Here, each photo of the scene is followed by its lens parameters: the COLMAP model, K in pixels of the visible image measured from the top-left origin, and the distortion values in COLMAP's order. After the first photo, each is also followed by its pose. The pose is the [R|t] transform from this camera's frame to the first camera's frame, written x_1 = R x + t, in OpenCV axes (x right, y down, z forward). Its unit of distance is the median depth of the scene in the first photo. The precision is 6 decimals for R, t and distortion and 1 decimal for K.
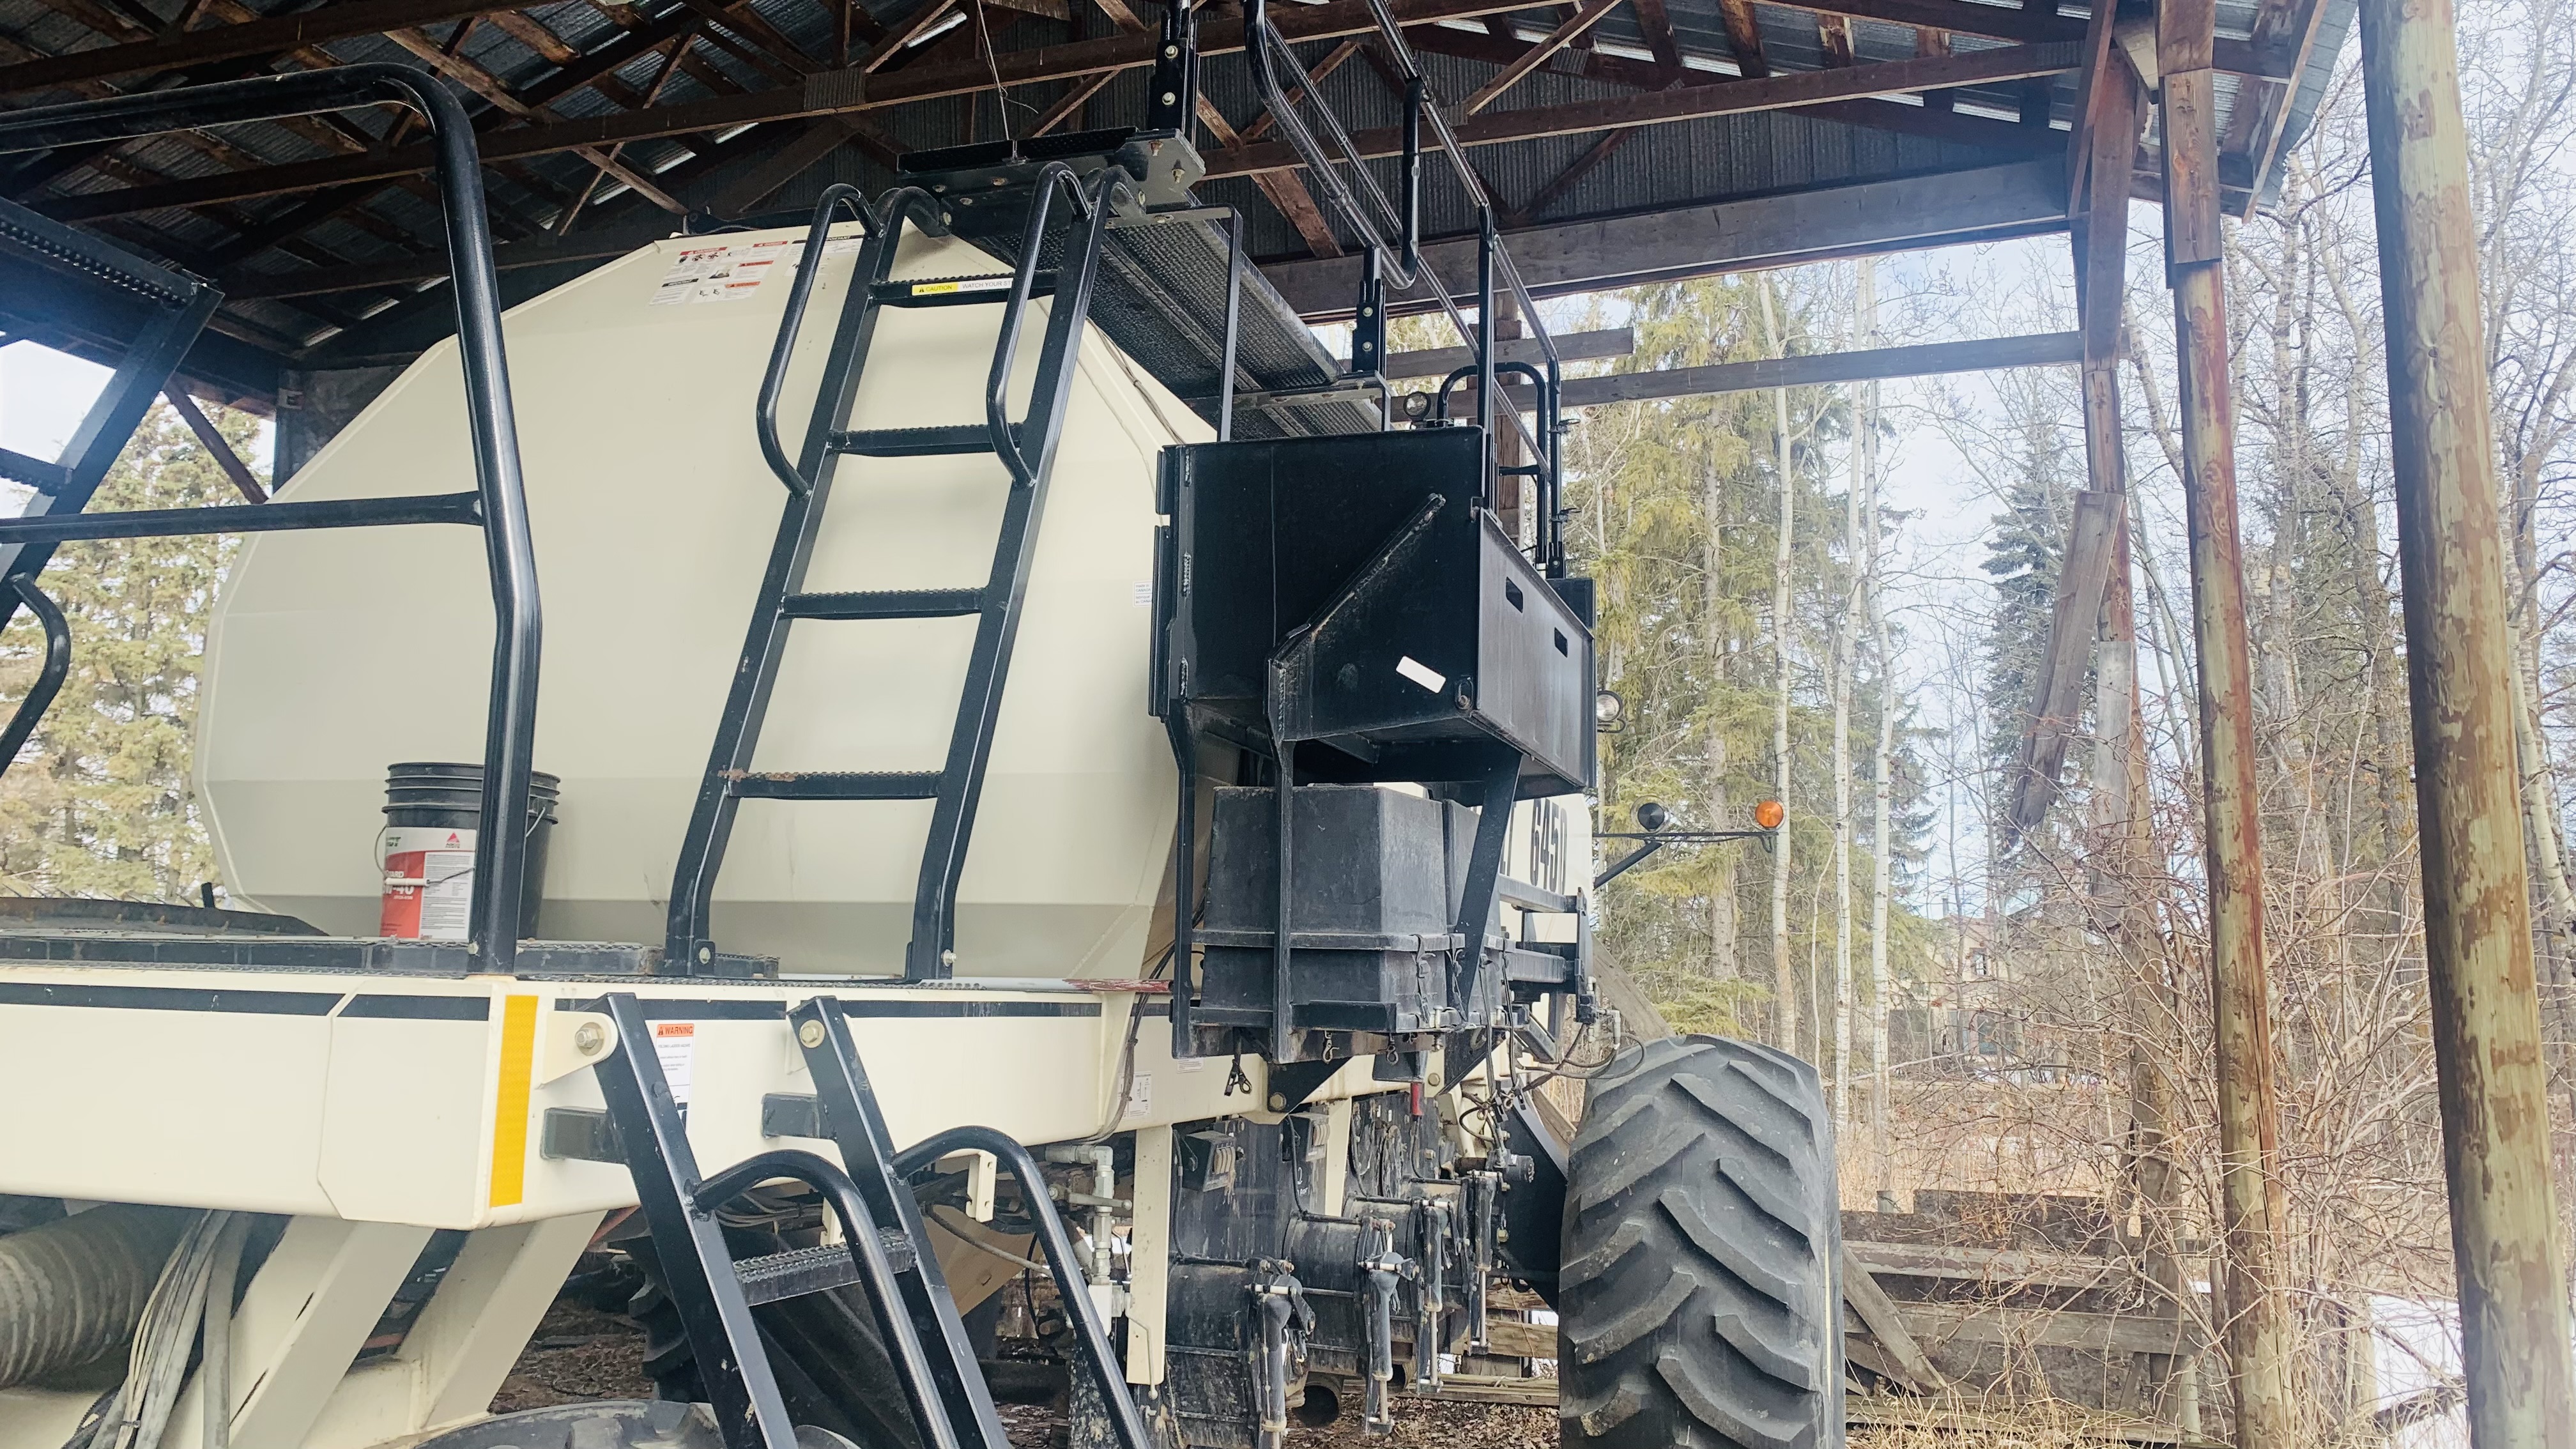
lens RADIAL K [[1857.3, 0, 1281.5], [0, 1857.3, 712.7], [0, 0, 1]] dist [0.018807, -0.032995]
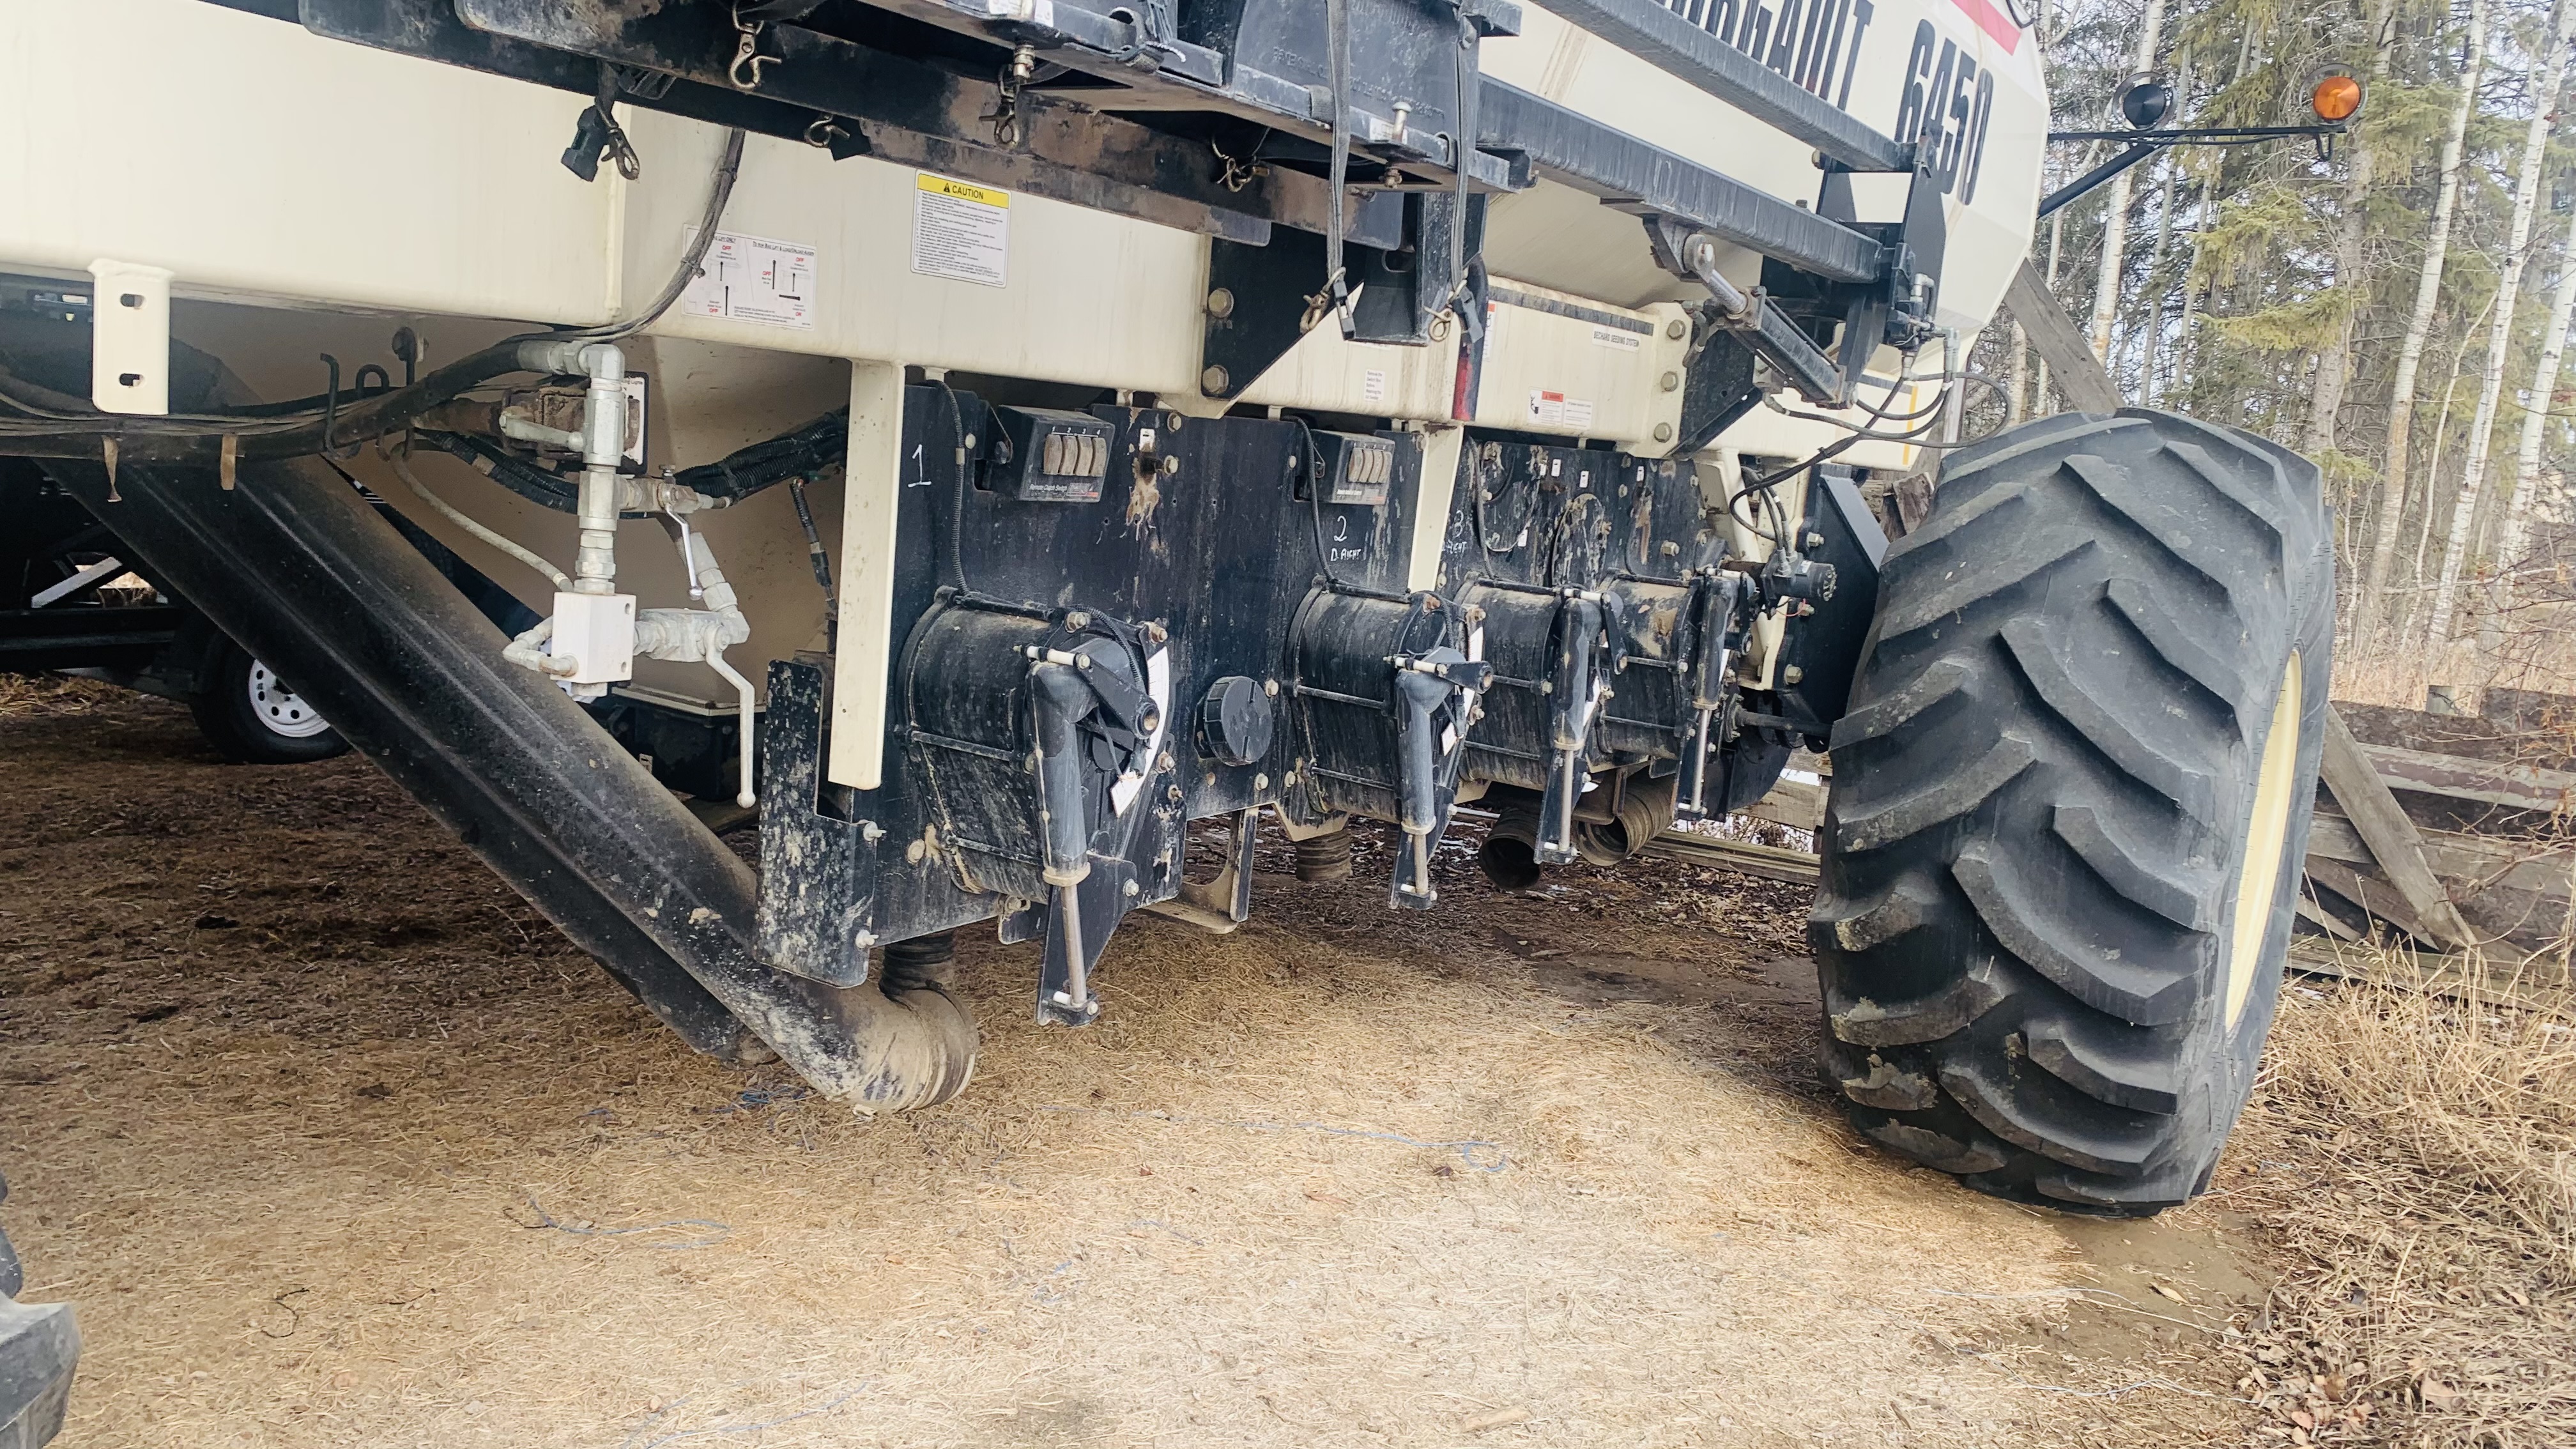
lens RADIAL K [[1857.3, 0, 1273.7], [0, 1857.3, 734.3], [0, 0, 1]] dist [0.018807, -0.032995]
pose [[0.957285, 0.098862, -0.271720, 0.138077], [-0.014110, 0.954585, 0.297606, 0.102515], [0.288802, -0.281060, 0.915204, 0.309730]]
